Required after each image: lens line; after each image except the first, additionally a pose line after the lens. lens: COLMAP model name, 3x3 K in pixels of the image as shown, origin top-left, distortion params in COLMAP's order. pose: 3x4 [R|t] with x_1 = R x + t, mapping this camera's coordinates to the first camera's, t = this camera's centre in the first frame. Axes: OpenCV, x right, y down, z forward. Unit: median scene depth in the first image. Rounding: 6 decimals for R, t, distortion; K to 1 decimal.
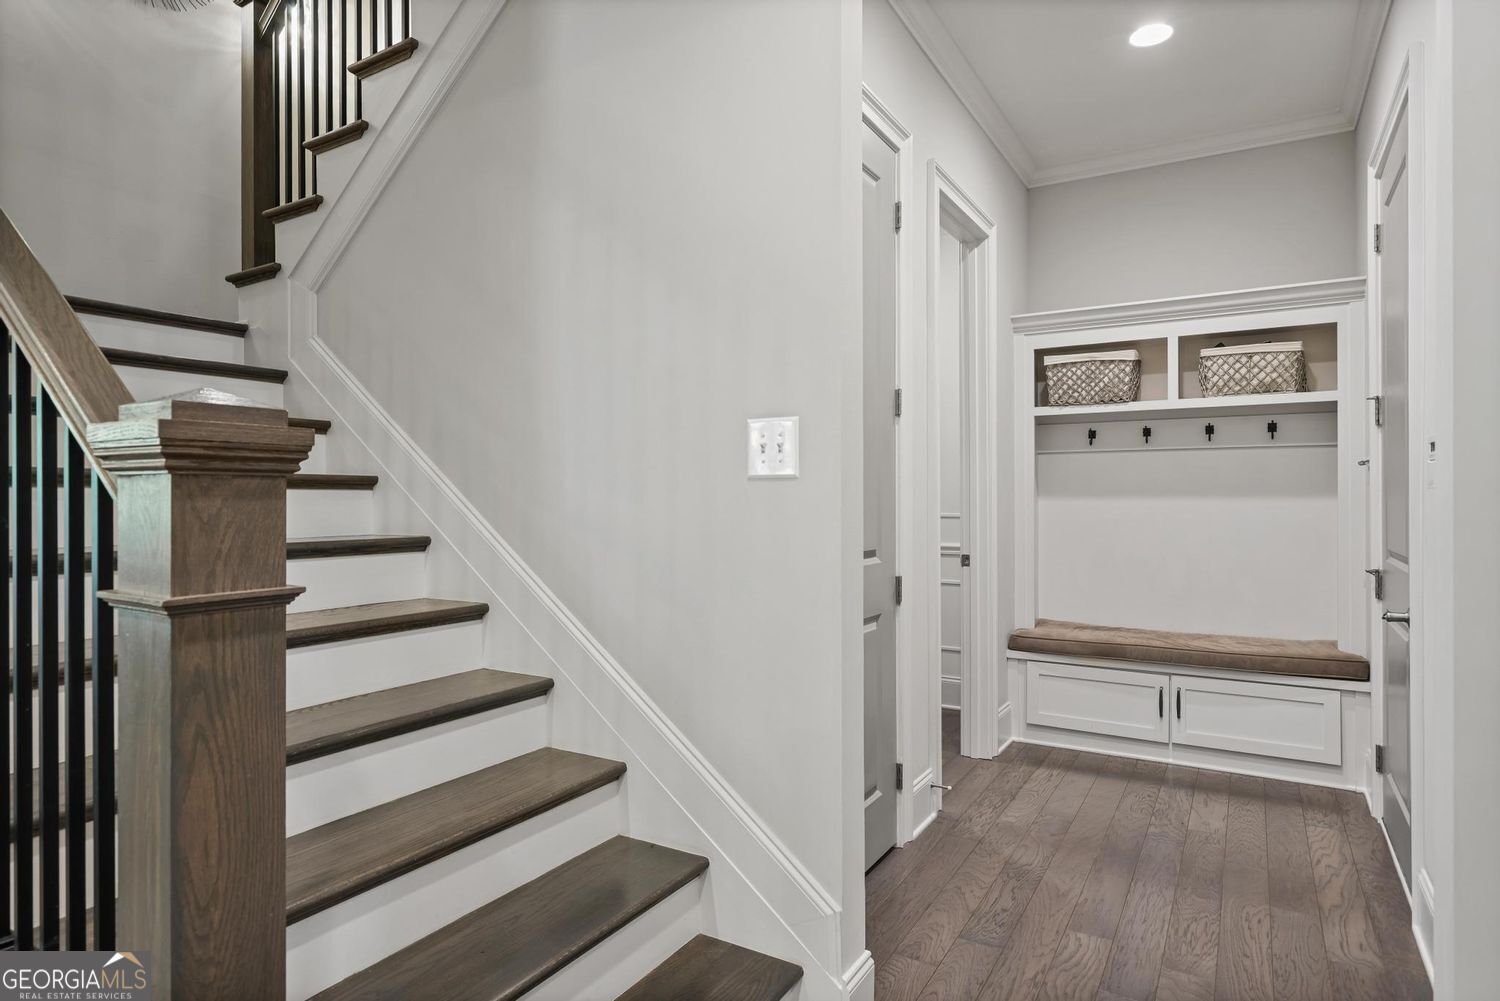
lens RADIAL K [[826.5, 0, 761.3], [0, 826.5, 492.6], [0, 0, 1]] dist [0.001767, -0.002314]
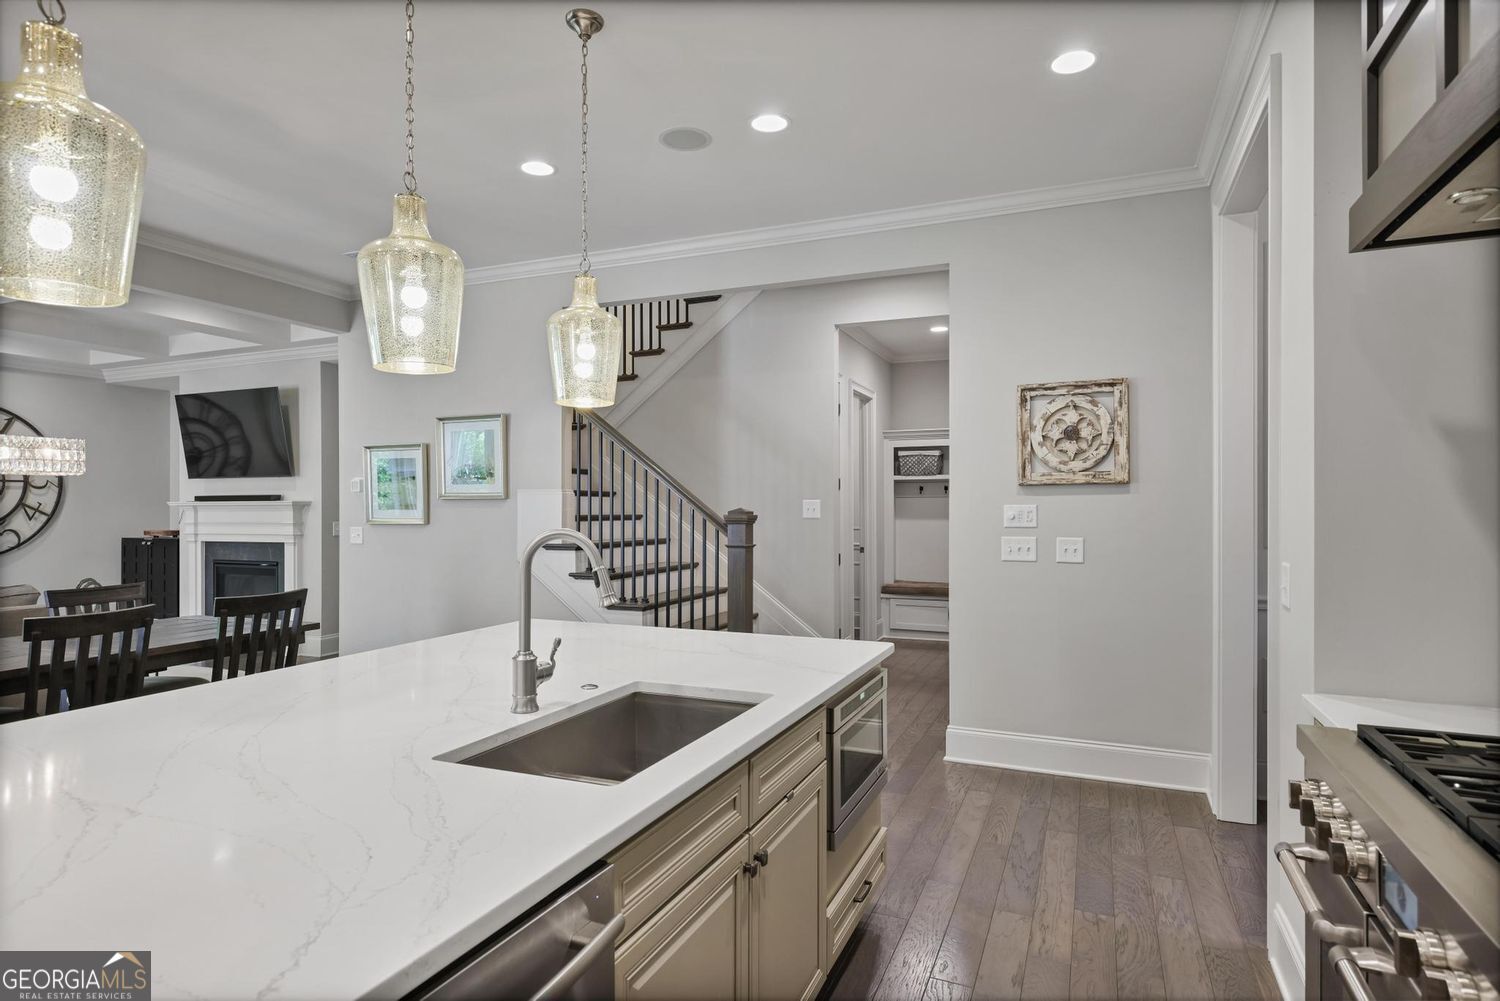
lens RADIAL K [[826.5, 0, 739.7], [0, 826.5, 500.4], [0, 0, 1]] dist [0.001767, -0.002314]
pose [[0.992102, 0.000572, 0.125432, -0.417602], [-0.000316, 0.999998, -0.002058, -0.050725], [-0.125433, 0.002002, 0.992100, -1.345741]]
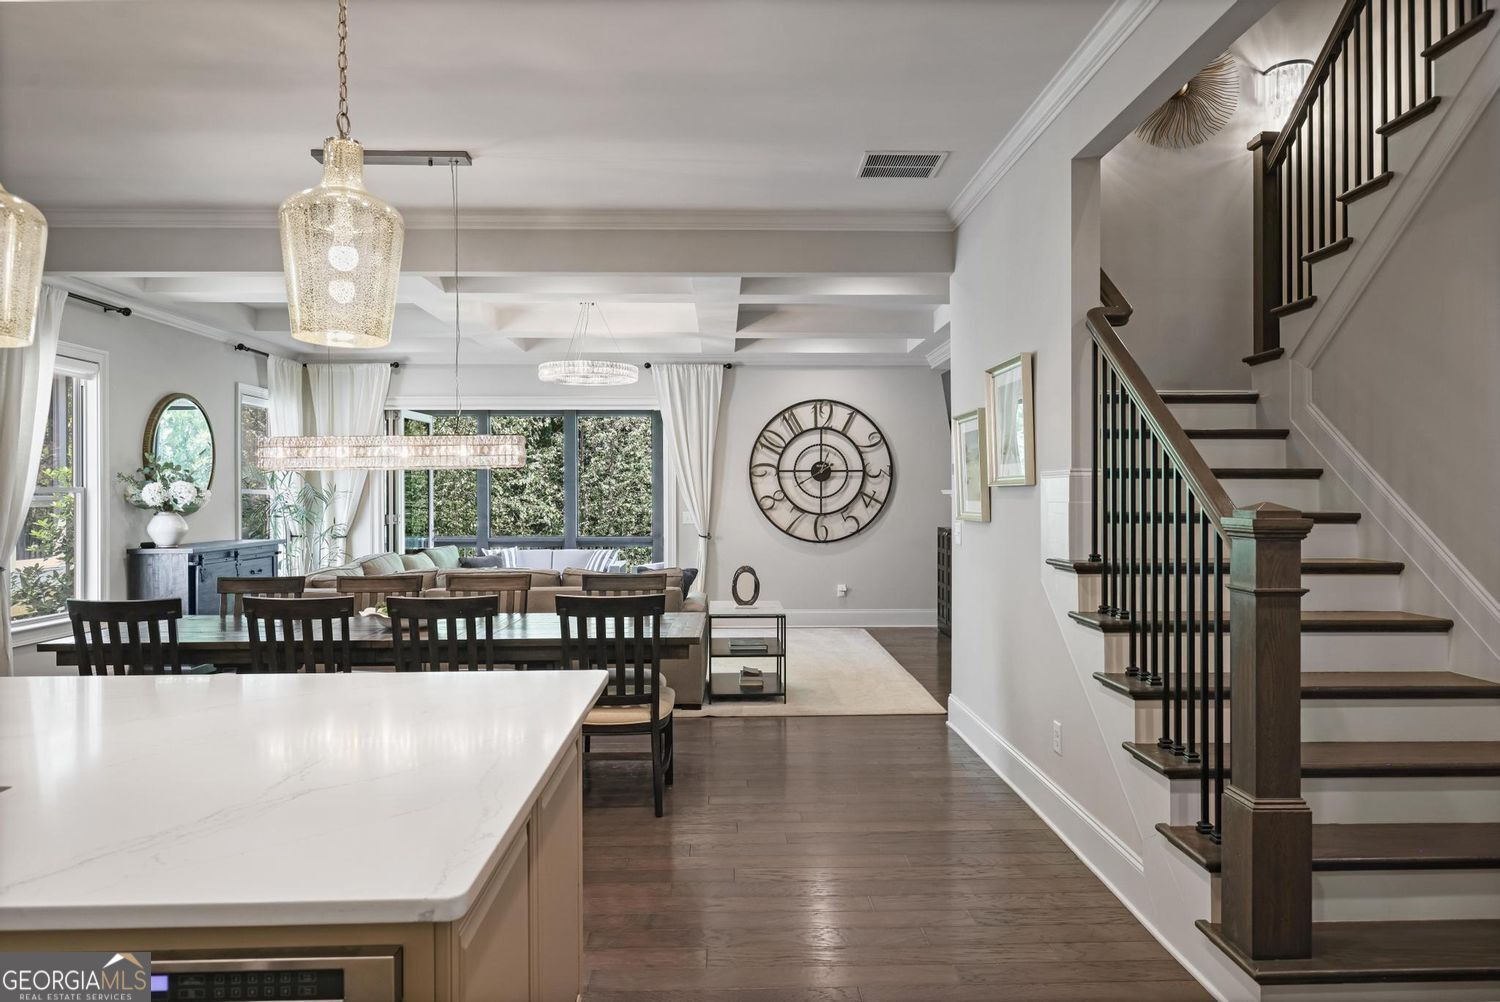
lens RADIAL K [[983.7, 0, 738.7], [0, 983.7, 494.8], [0, 0, 1]] dist [-0.006260, 0.010394]
pose [[0.524756, 0.001814, -0.851251, 0.284429], [0.002670, 0.999989, 0.003777, -0.049282], [0.851249, -0.004254, 0.524745, -0.539328]]
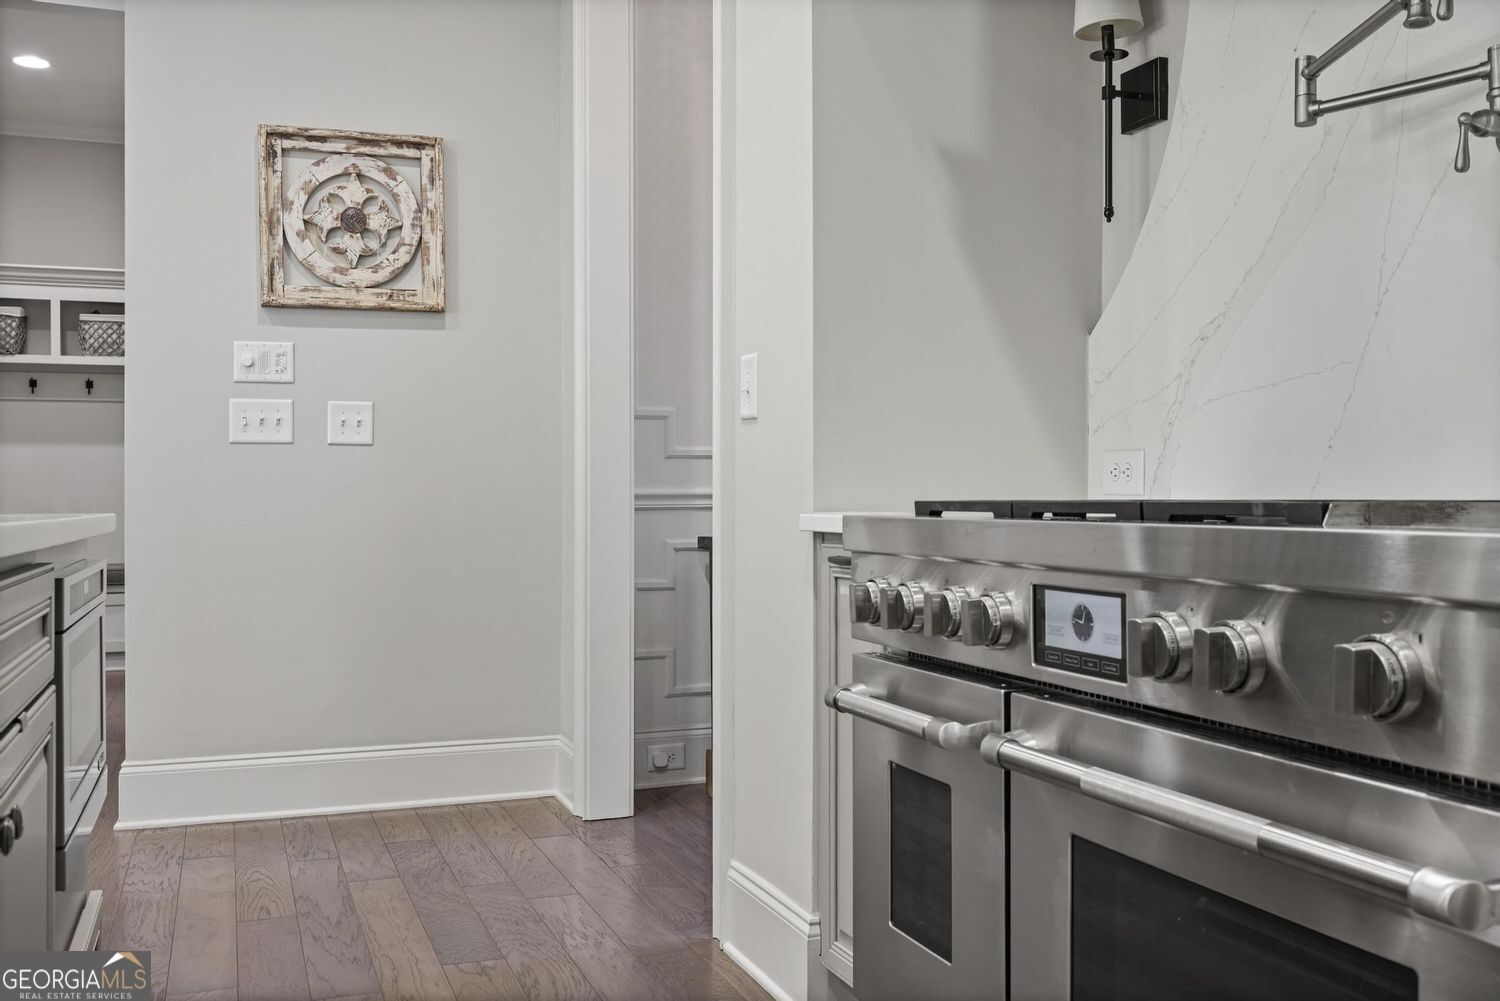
lens RADIAL K [[1403.3, 0, 773.5], [0, 1403.3, 492.1], [0, 0, 1]] dist [-0.000049, 0.000000]
pose [[0.615683, 0.000735, 0.787994, -0.516657], [0.001732, 0.999996, -0.002285, 0.101447], [-0.787992, 0.002772, 0.615679, -1.203922]]
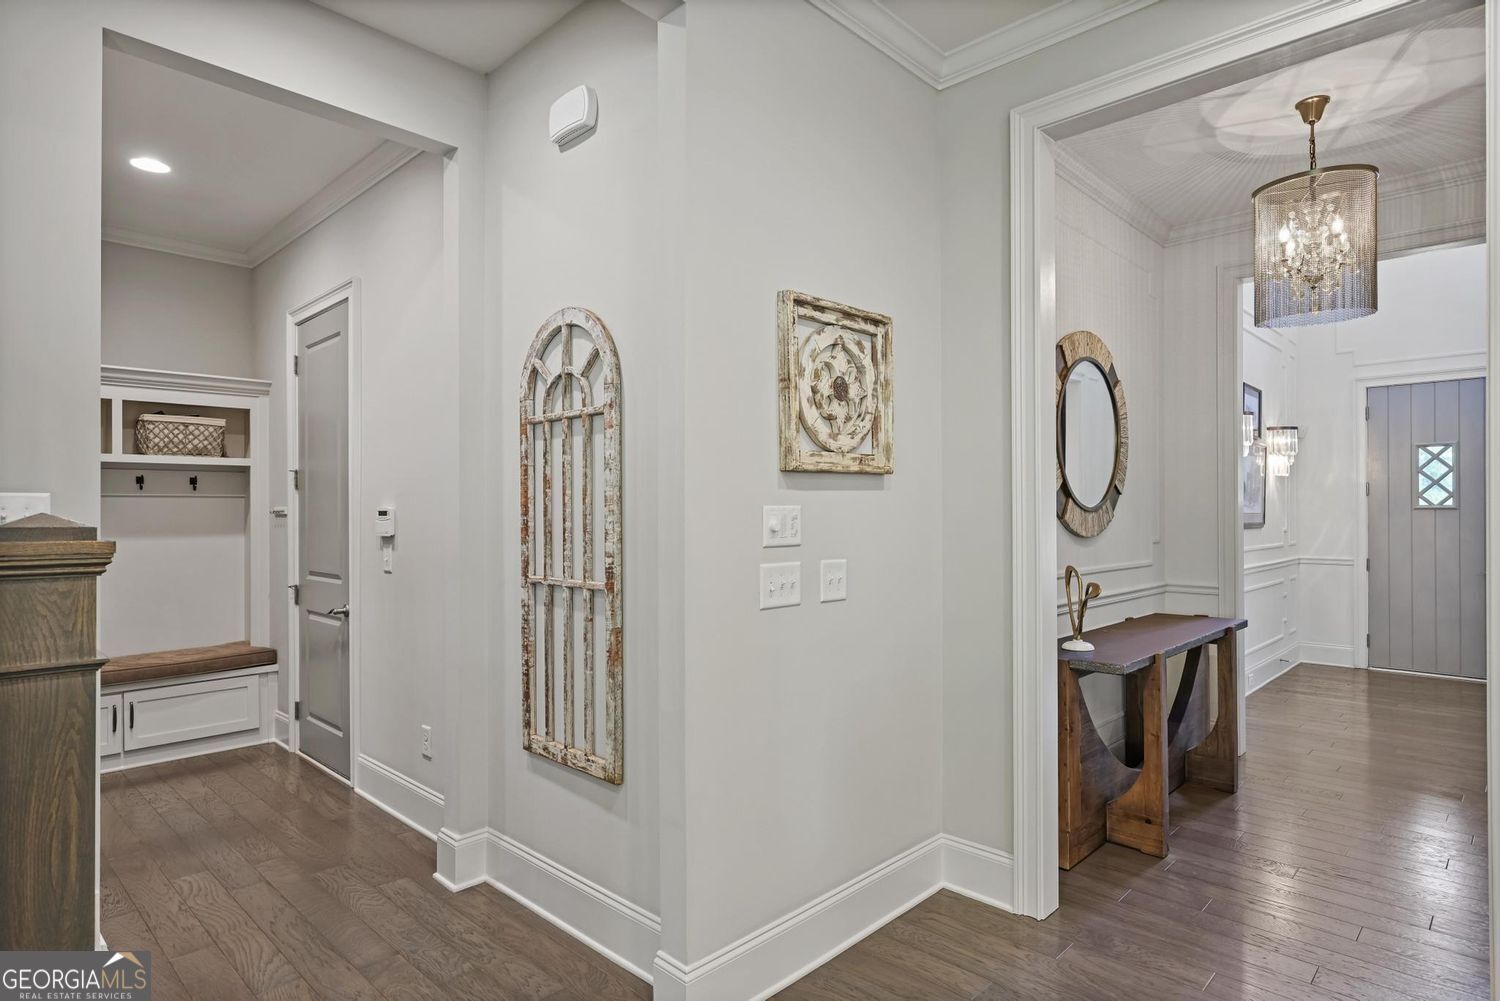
lens RADIAL K [[826.5, 0, 757.6], [0, 826.5, 506.1], [0, 0, 1]] dist [0.001767, -0.002314]
pose [[0.215160, 0.006147, 0.976559, -0.538758], [0.000196, 0.999980, -0.006338, -0.041044], [-0.976579, 0.001555, 0.215155, -0.141946]]
